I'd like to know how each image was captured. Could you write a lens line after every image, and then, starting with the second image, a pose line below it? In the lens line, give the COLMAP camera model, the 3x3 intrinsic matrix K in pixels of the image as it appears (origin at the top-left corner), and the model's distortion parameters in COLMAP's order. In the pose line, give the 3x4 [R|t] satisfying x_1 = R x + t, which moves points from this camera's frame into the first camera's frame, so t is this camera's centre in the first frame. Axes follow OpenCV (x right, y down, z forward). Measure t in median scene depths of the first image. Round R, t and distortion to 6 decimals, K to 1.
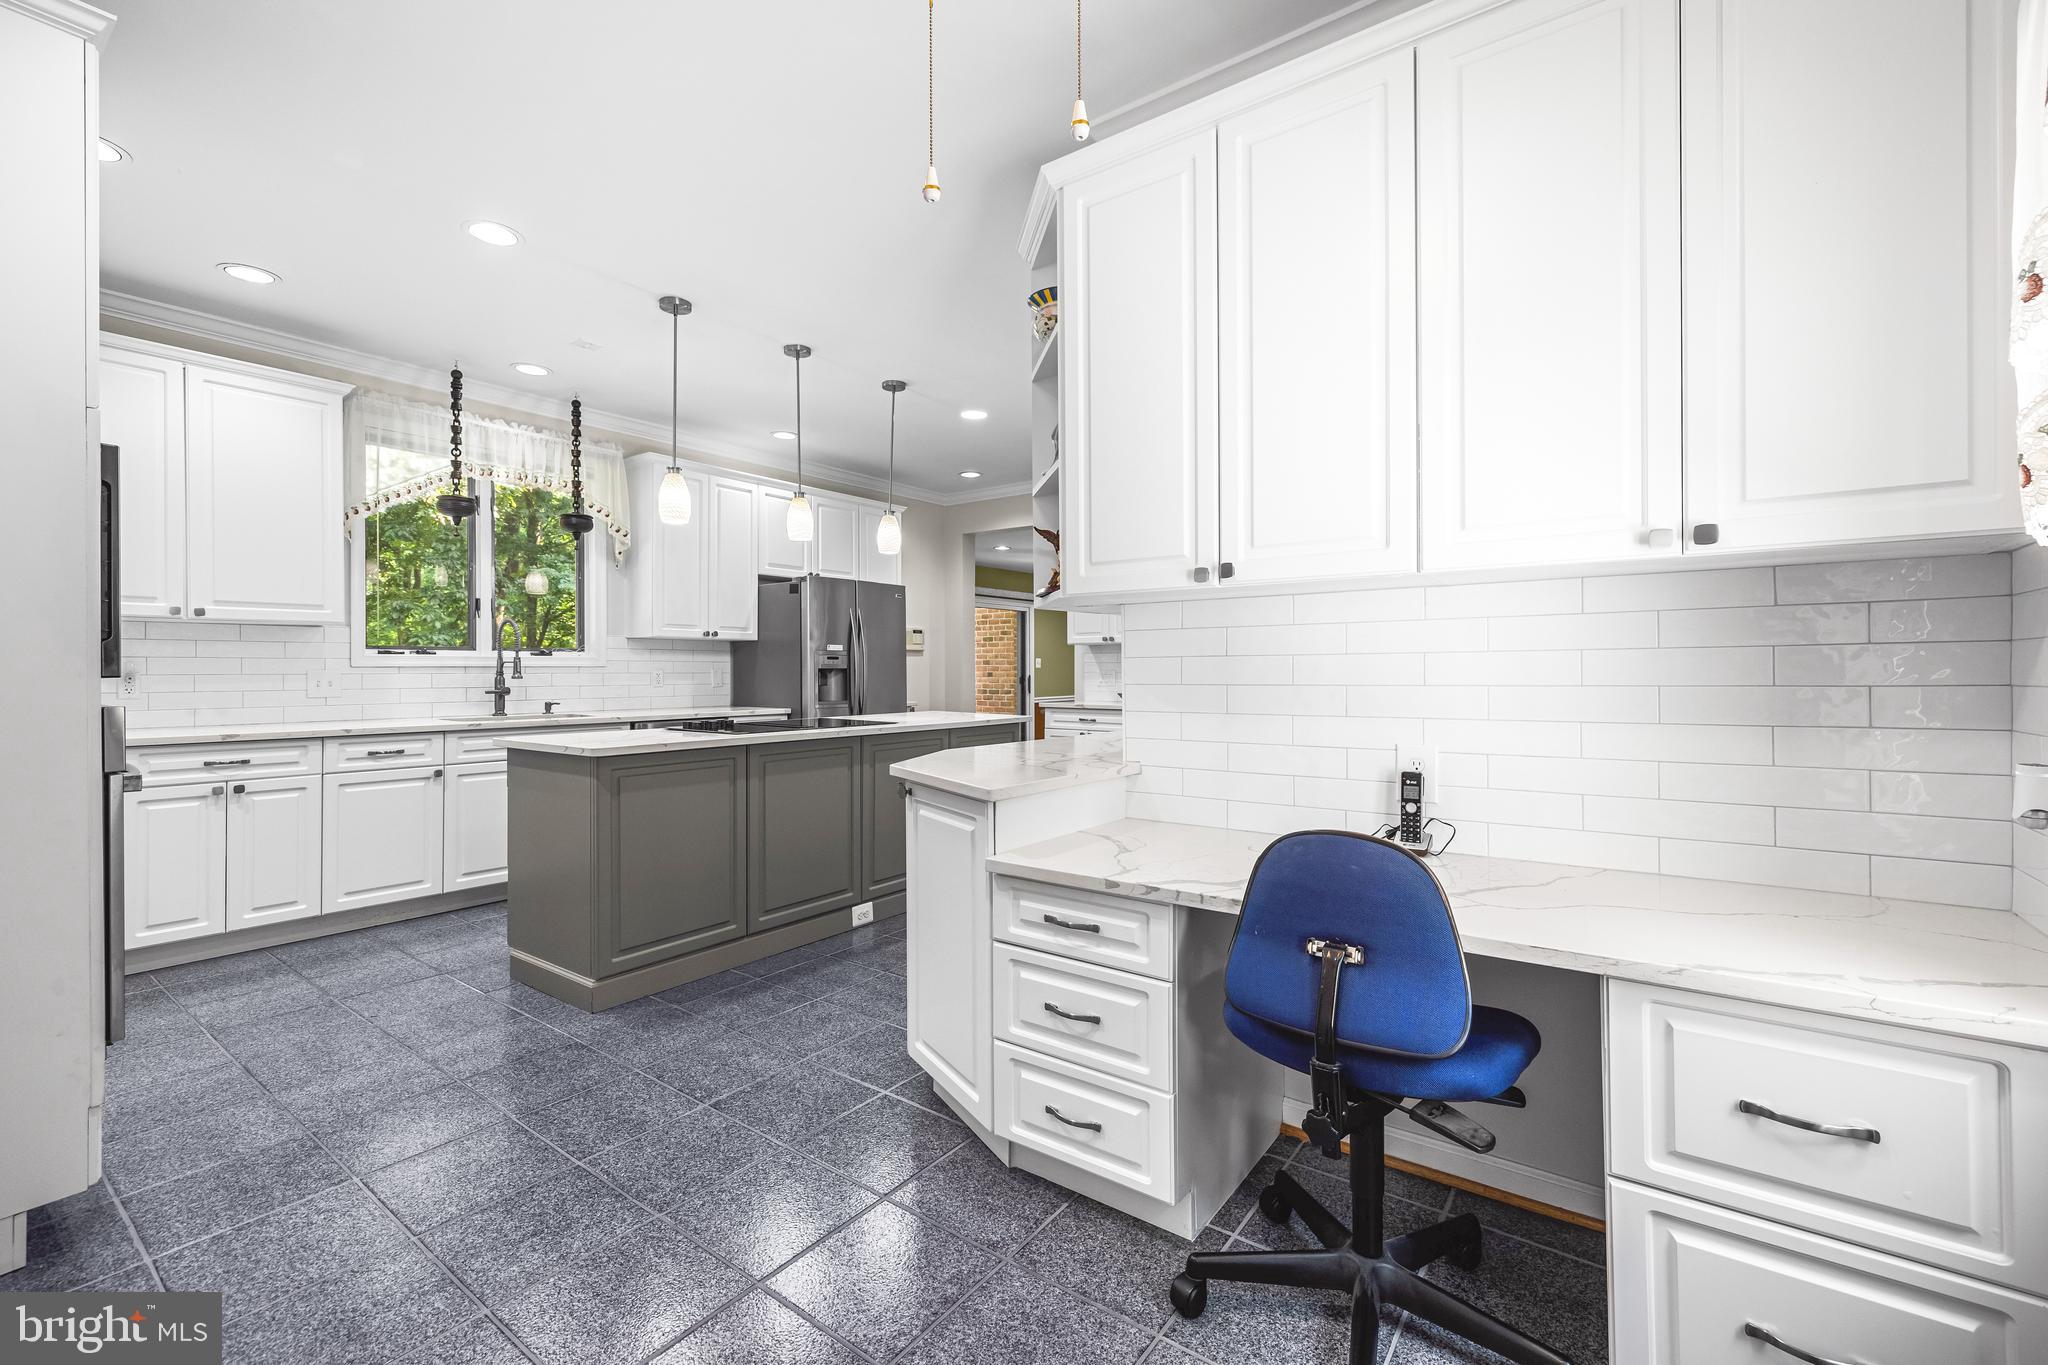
lens RADIAL K [[864.1, 0, 1011.9], [0, 864.1, 662.8], [0, 0, 1]] dist [0.000394, -0.000151]
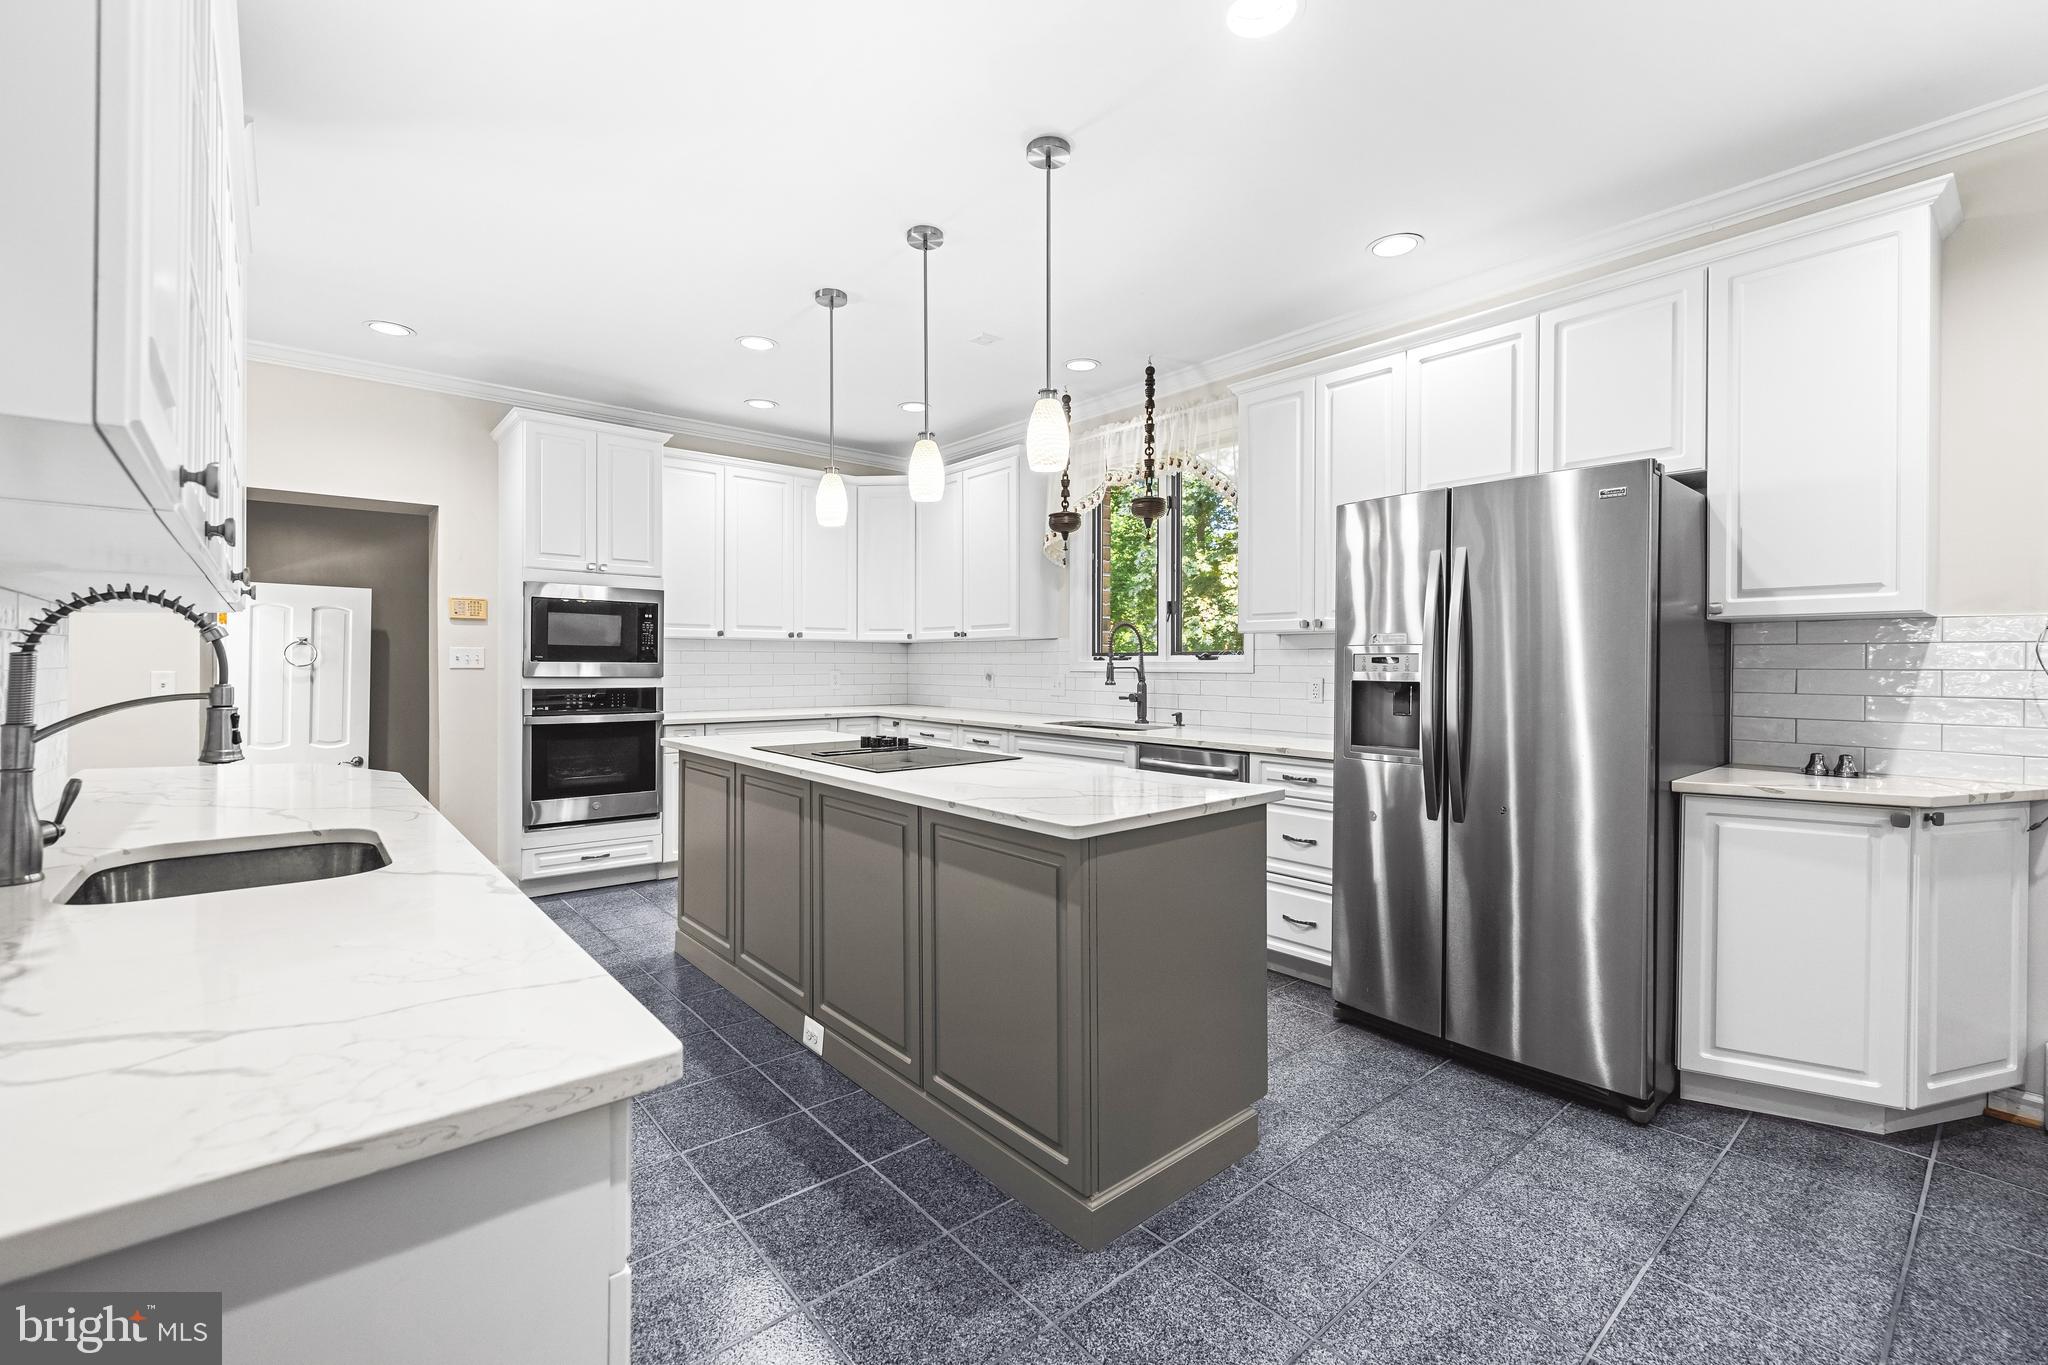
lens RADIAL K [[864.1, 0, 1015.7], [0, 864.1, 665.1], [0, 0, 1]] dist [0.000394, -0.000151]
pose [[-0.230484, 0.002162, -0.973074, 0.341021], [0.003126, 0.999994, 0.001481, -0.006317], [0.973071, -0.002701, -0.230489, 1.100872]]
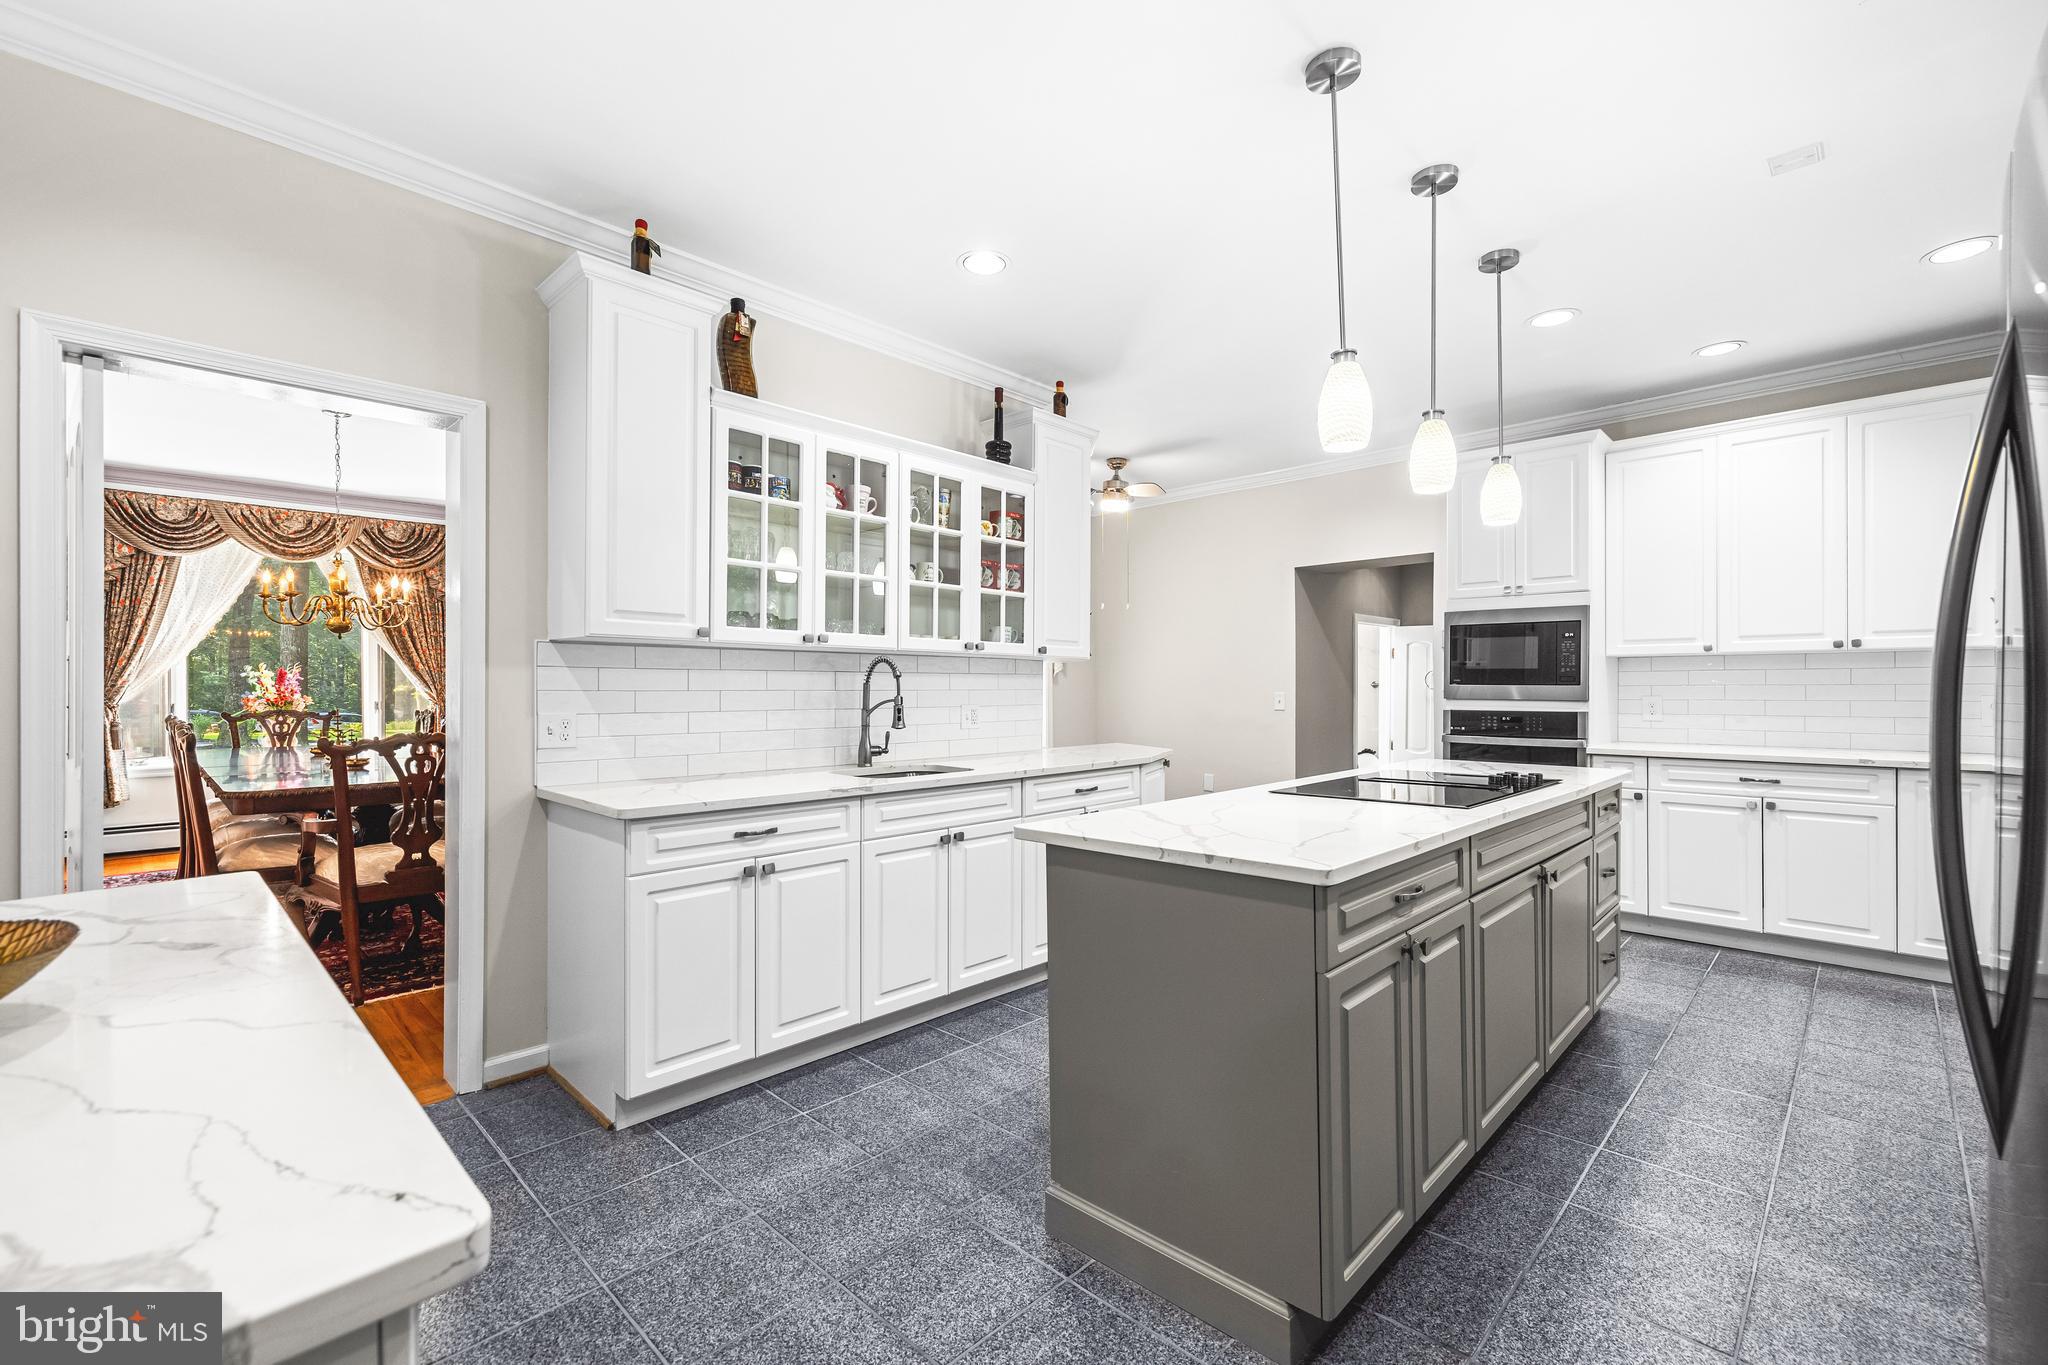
lens RADIAL K [[864.1, 0, 1018.2], [0, 864.1, 689.3], [0, 0, 1]] dist [0.000394, -0.000151]
pose [[-0.991356, 0.000844, 0.131197, -0.074819], [0.000499, 0.999996, -0.002664, -0.002195], [-0.131199, -0.002575, -0.991353, 1.451590]]
